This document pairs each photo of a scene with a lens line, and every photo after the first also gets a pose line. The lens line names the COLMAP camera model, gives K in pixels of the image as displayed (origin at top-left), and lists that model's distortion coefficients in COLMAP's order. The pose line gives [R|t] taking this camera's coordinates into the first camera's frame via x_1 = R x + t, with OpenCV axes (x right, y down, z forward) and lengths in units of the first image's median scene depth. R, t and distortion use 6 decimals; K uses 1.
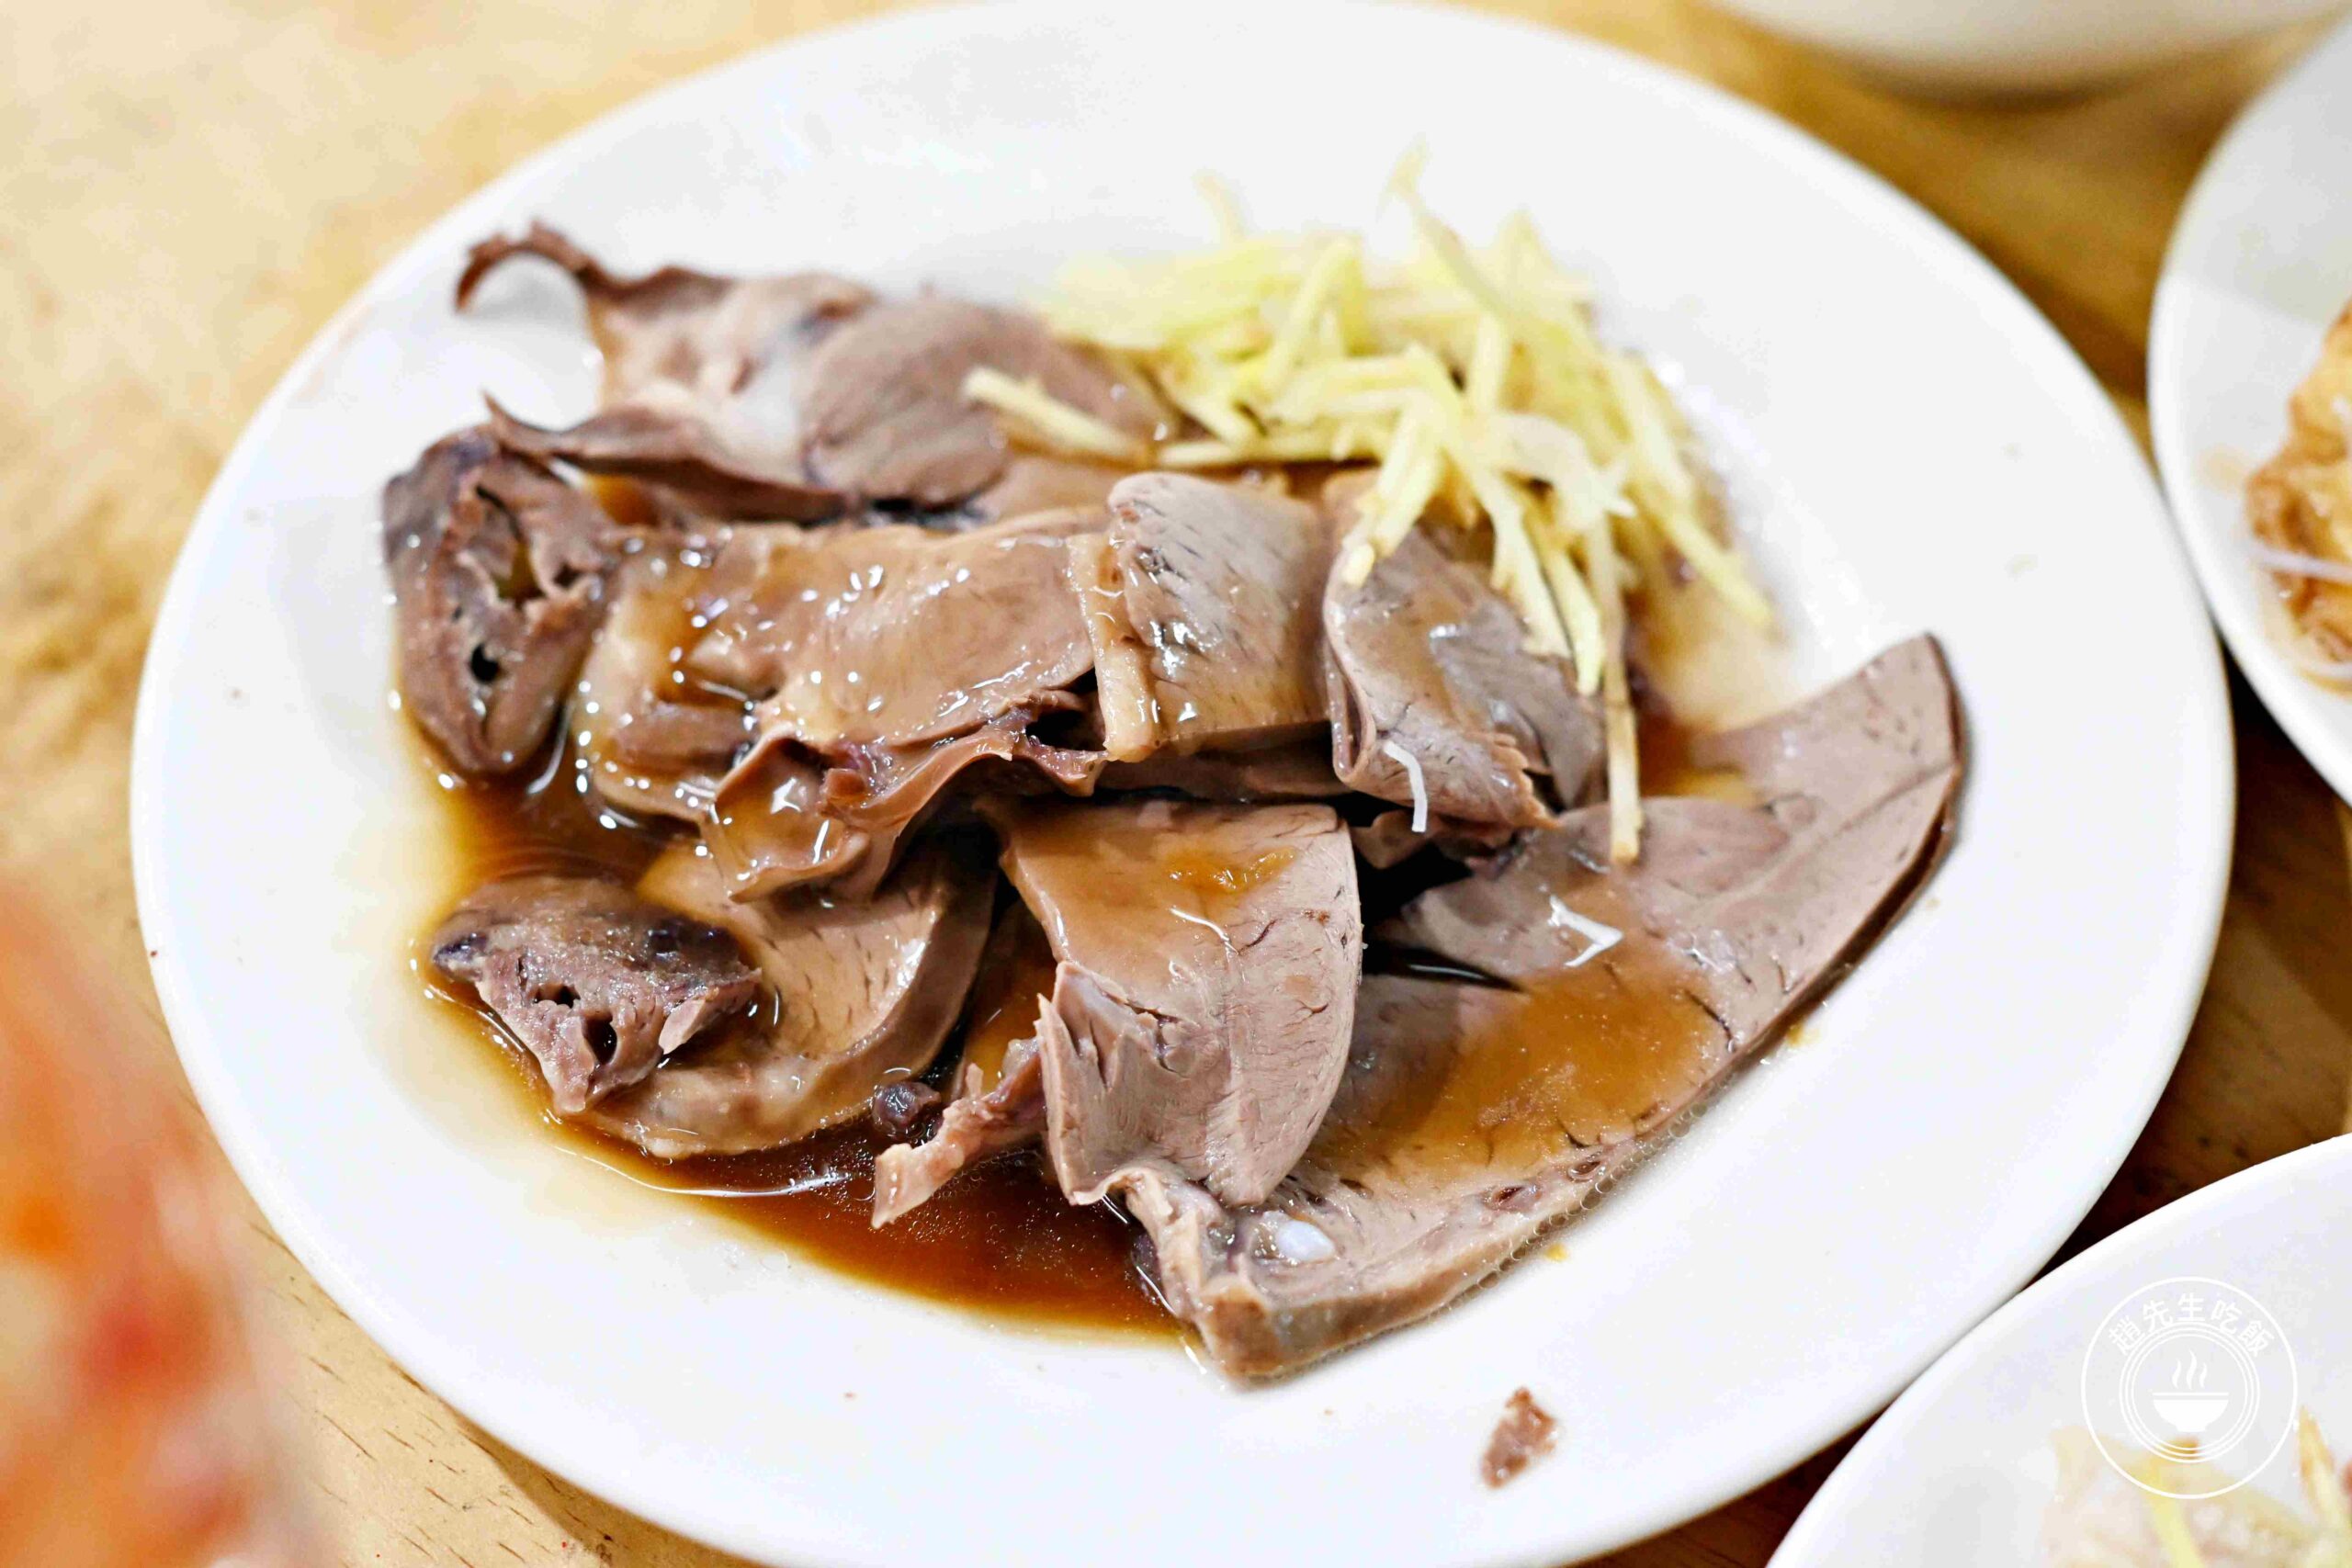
lens RADIAL K [[4933.5, 0, 1178.1], [0, 4933.5, 774.7], [0, 0, 1]] dist [-0.026739, 0.000000]
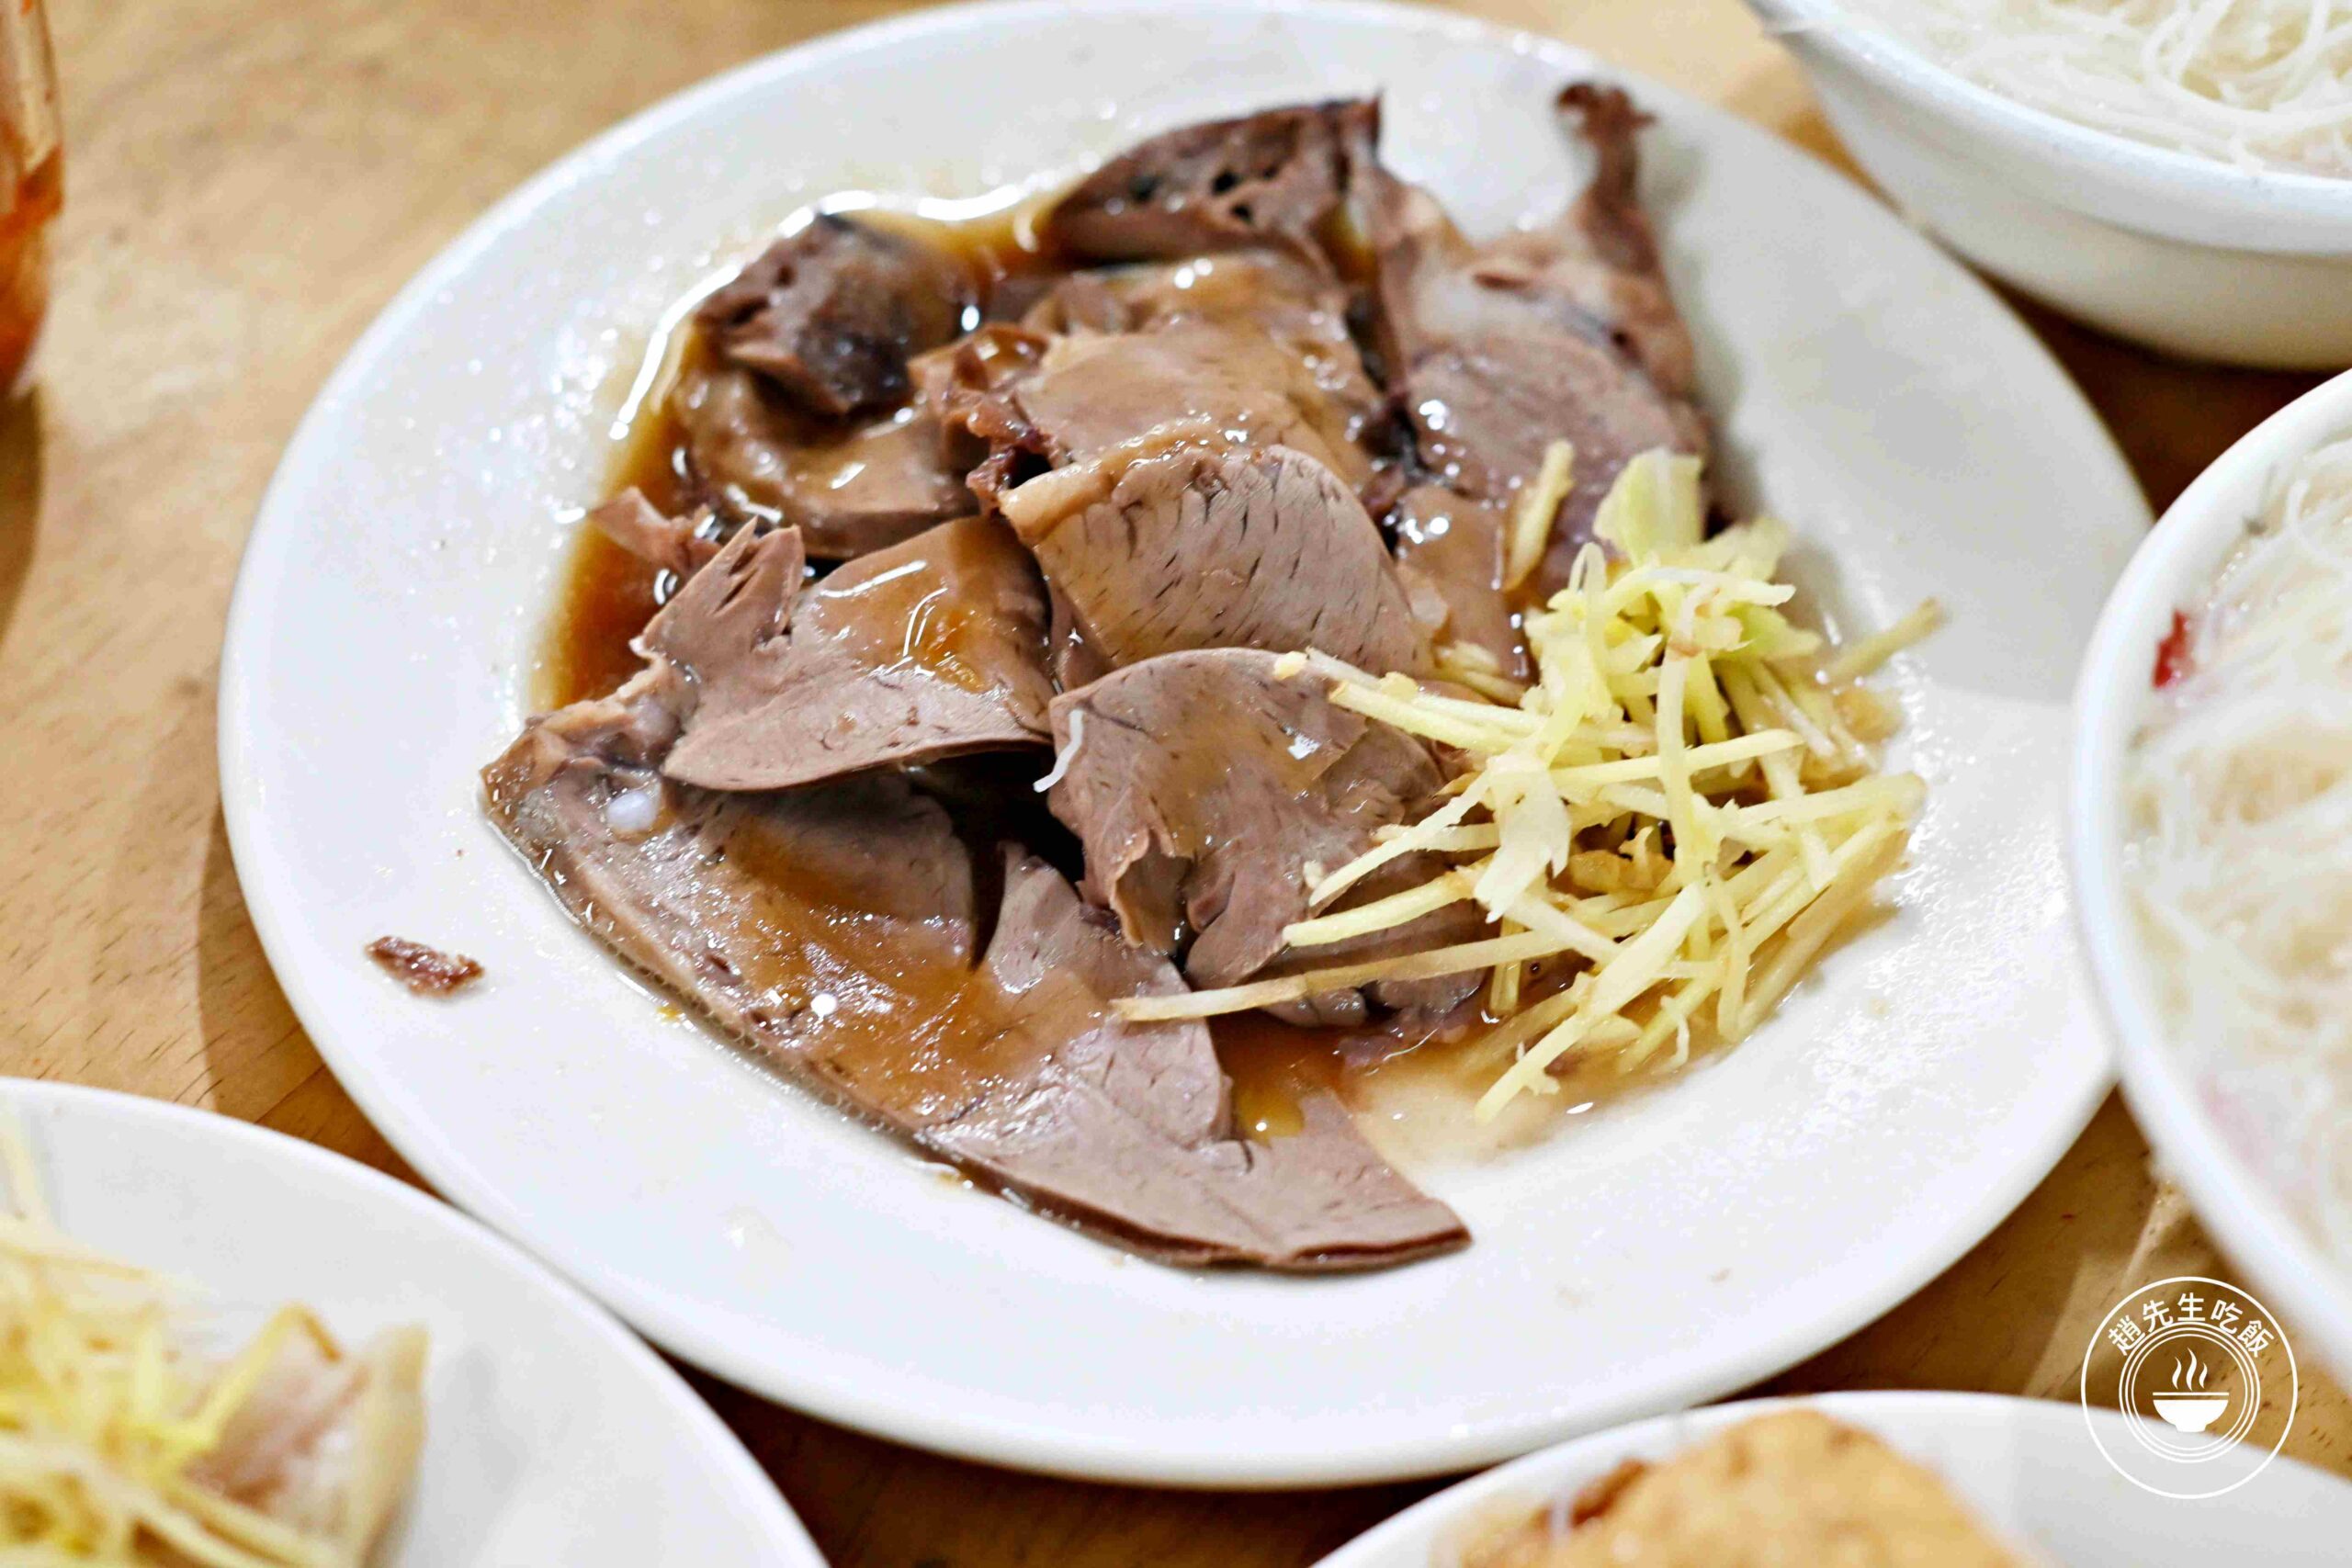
lens RADIAL K [[4933.5, 0, 1180.4], [0, 4933.5, 777.0], [0, 0, 1]] dist [-0.026739, 0.000000]
pose [[0.177388, 0.758235, -0.627385, 0.694781], [-0.789141, 0.490503, 0.369681, -0.392591], [0.588040, 0.429518, 0.685364, 0.290440]]
